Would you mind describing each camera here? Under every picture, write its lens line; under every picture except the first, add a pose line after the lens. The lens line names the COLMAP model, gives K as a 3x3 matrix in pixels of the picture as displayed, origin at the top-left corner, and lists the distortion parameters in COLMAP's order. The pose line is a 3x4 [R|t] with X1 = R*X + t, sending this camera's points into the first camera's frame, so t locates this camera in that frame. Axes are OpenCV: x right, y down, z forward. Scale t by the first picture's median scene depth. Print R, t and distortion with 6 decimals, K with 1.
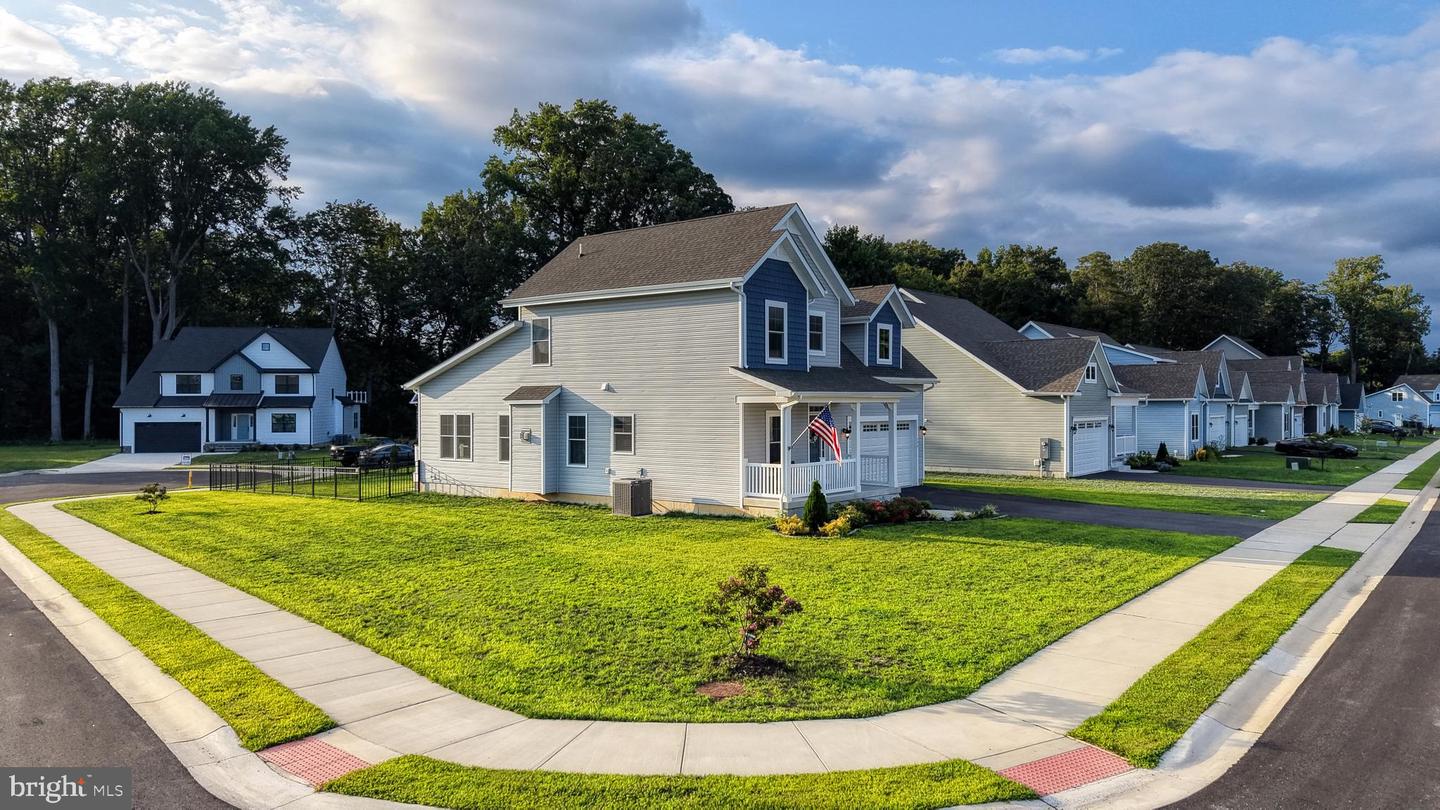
lens RADIAL K [[980.7, 0, 720.0], [0, 980.7, 405.0], [0, 0, 1]] dist [0.011410, 0.001024]
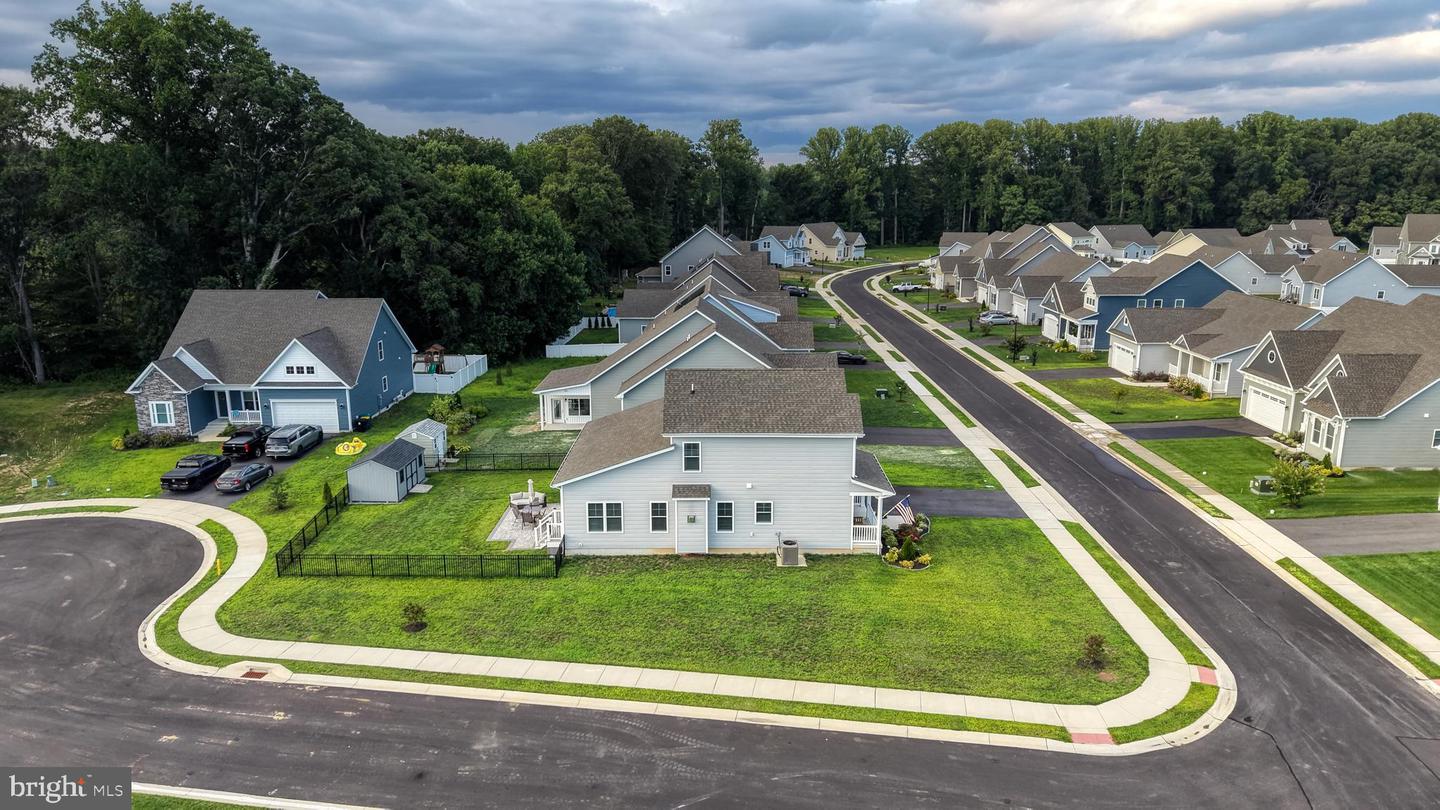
lens RADIAL K [[972.6, 0, 720.0], [0, 972.6, 405.0], [0, 0, 1]] dist [0.009816, 0.000263]
pose [[0.786673, -0.135974, 0.602210, -0.438273], [-0.000815, 0.975215, 0.221260, -0.200239], [-0.617369, -0.174550, 0.767064, -0.077776]]
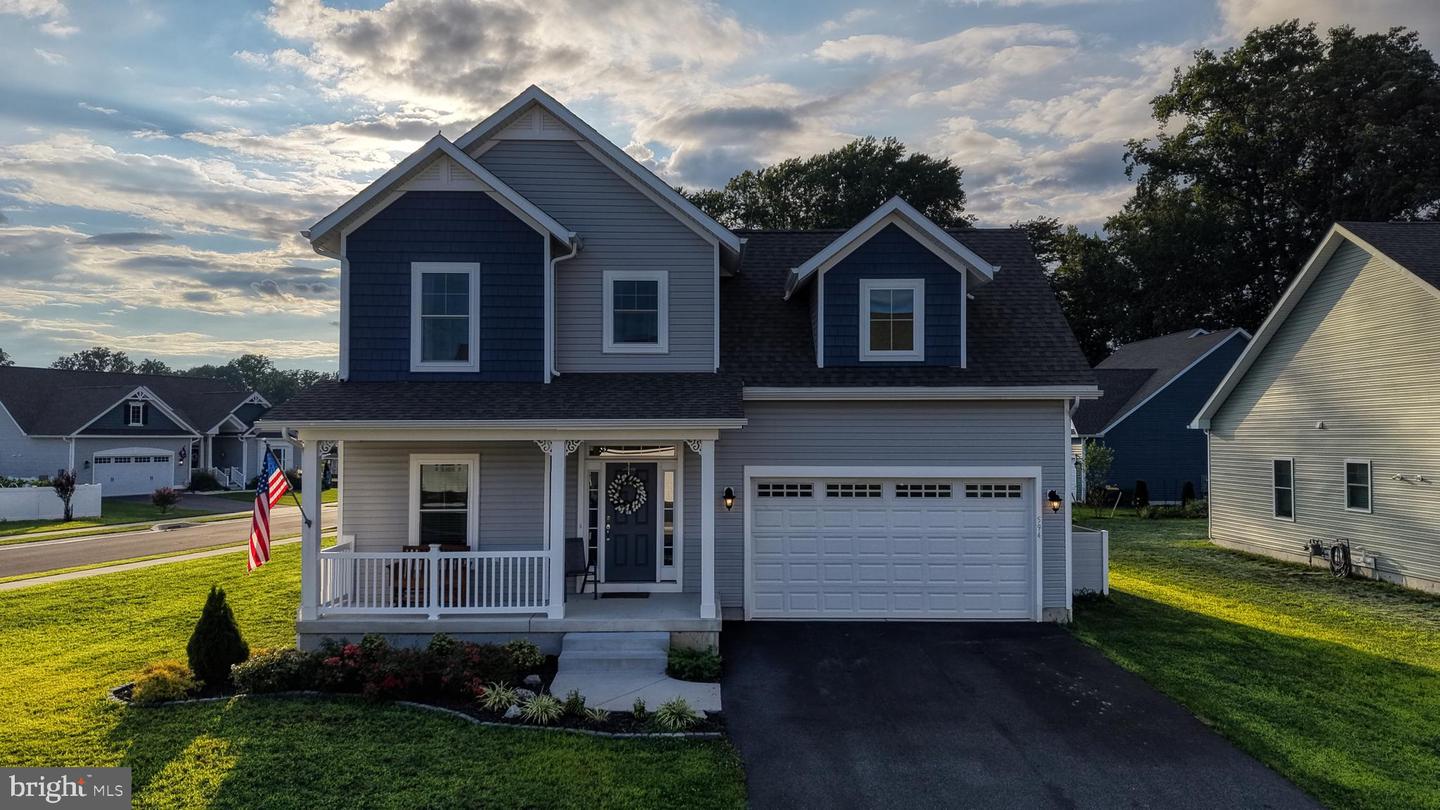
lens RADIAL K [[966.4, 0, 720.0], [0, 966.4, 405.0], [0, 0, 1]] dist [0.020791, -0.028704]
pose [[0.632406, -0.024754, -0.774241, 0.219477], [-0.003153, 0.999399, -0.034528, -0.001138], [0.774630, 0.024277, 0.631948, 0.282043]]
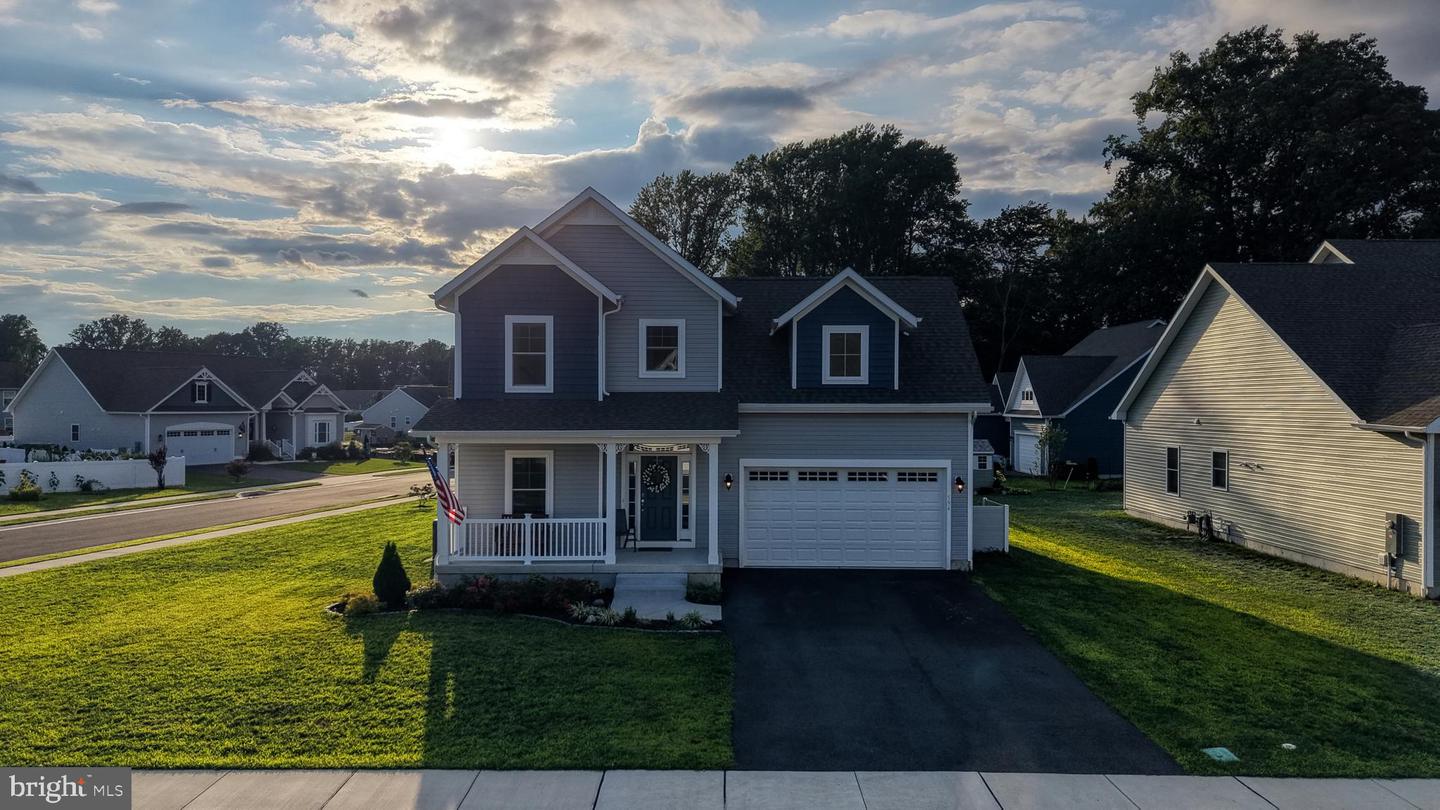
lens RADIAL K [[966.4, 0, 720.0], [0, 966.4, 405.0], [0, 0, 1]] dist [0.020791, -0.028704]
pose [[0.627573, 0.005137, -0.778541, 0.287822], [-0.006744, 0.999977, 0.001162, -0.012182], [0.778529, 0.004521, 0.627593, 0.227672]]
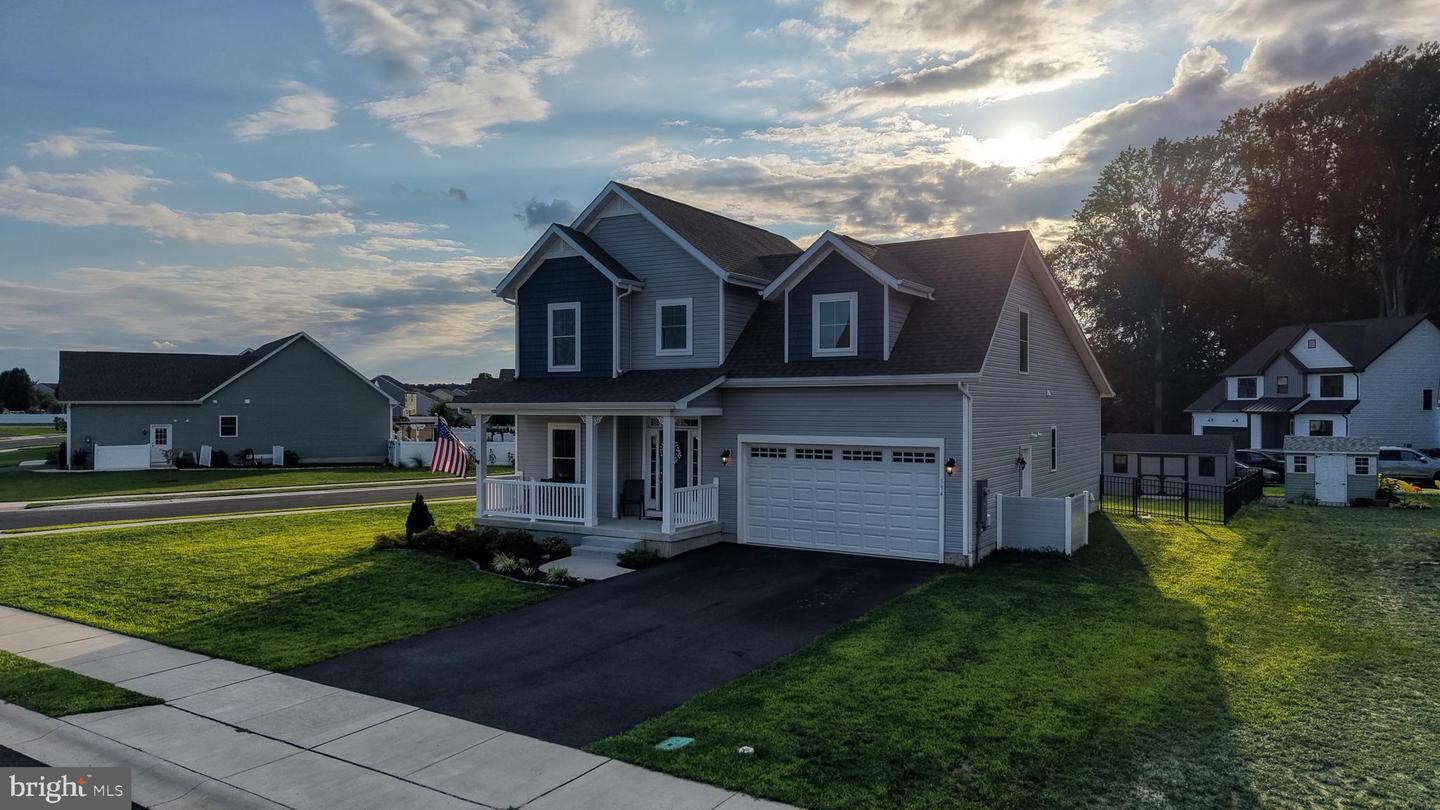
lens RADIAL K [[966.4, 0, 720.0], [0, 966.4, 405.0], [0, 0, 1]] dist [0.020791, -0.028704]
pose [[0.112453, 0.002360, -0.993654, 0.356787], [-0.003385, 0.999992, 0.001992, -0.004705], [0.993651, 0.003140, 0.112460, 0.383516]]
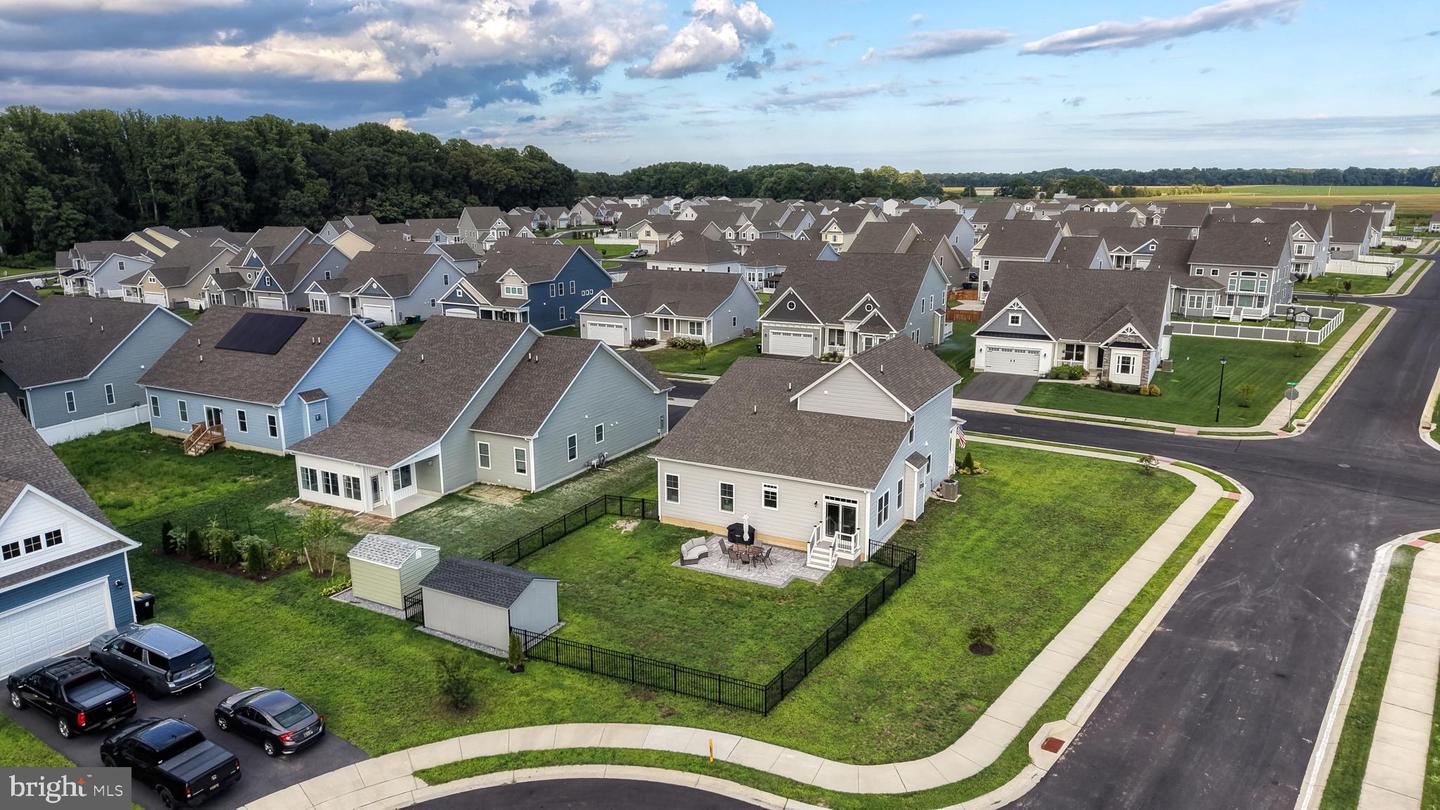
lens RADIAL K [[966.4, 0, 720.0], [0, 966.4, 405.0], [0, 0, 1]] dist [0.020791, -0.028704]
pose [[-0.186343, -0.219334, 0.957689, -0.704297], [0.005090, 0.974534, 0.224183, -0.197963], [-0.982472, 0.046650, -0.180481, 0.674485]]
